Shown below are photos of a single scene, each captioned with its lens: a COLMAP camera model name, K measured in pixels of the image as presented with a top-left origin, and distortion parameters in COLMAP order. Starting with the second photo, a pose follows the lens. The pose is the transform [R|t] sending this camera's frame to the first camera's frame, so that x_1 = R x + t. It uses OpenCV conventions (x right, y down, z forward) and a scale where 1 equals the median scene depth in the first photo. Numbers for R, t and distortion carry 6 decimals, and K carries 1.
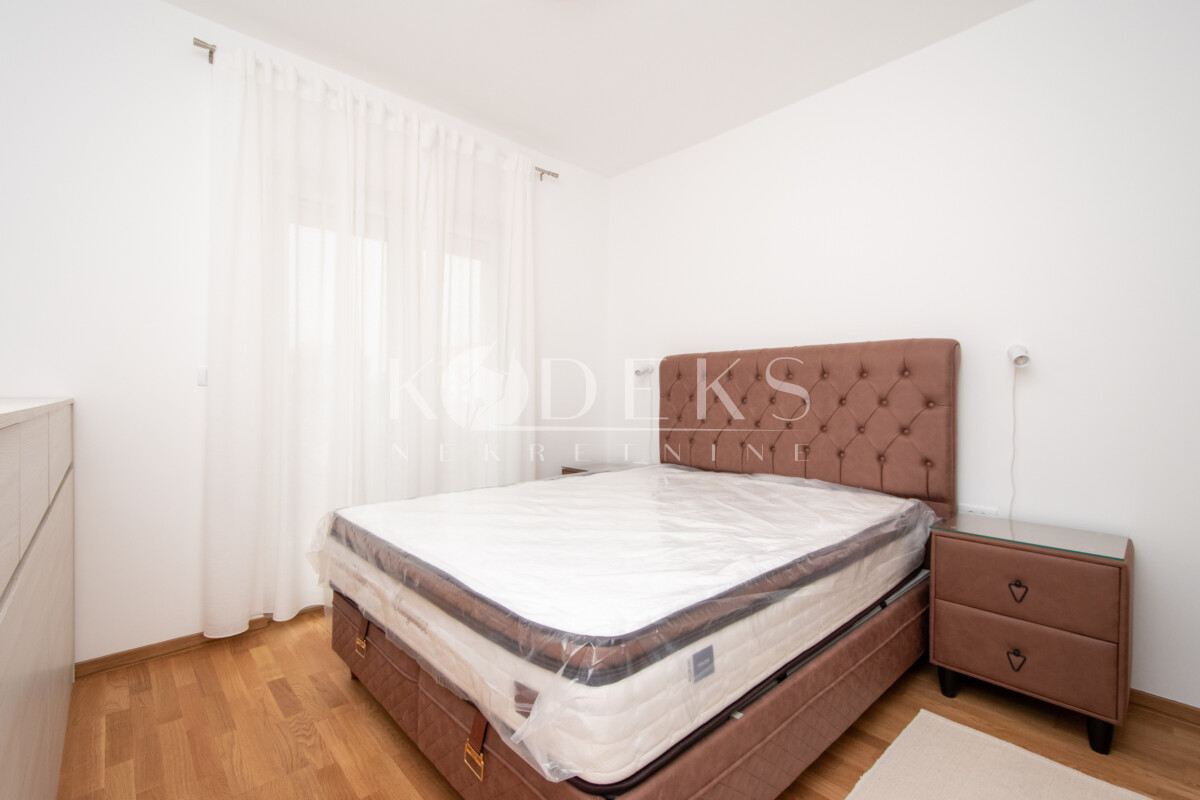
lens RADIAL K [[534.6, 0, 601.2], [0, 534.6, 387.7], [0, 0, 1]] dist [0.001026, -0.000303]
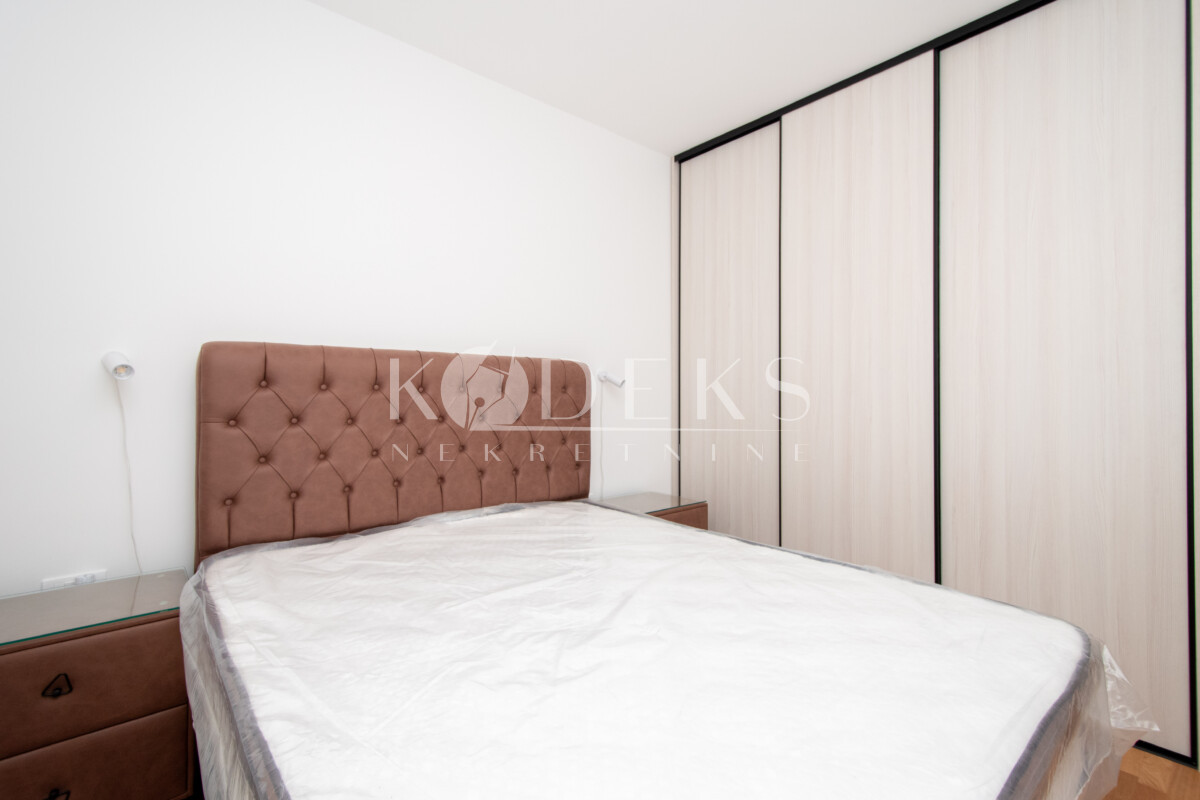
lens RADIAL K [[537.0, 0, 600.0], [0, 537.0, 400.0], [0, 0, 1]] dist [0.000750, -0.000258]
pose [[0.018892, -0.004456, 0.999812, -0.362609], [0.004633, 0.999980, 0.004369, -0.003281], [-0.999811, 0.004549, 0.018913, 0.608949]]
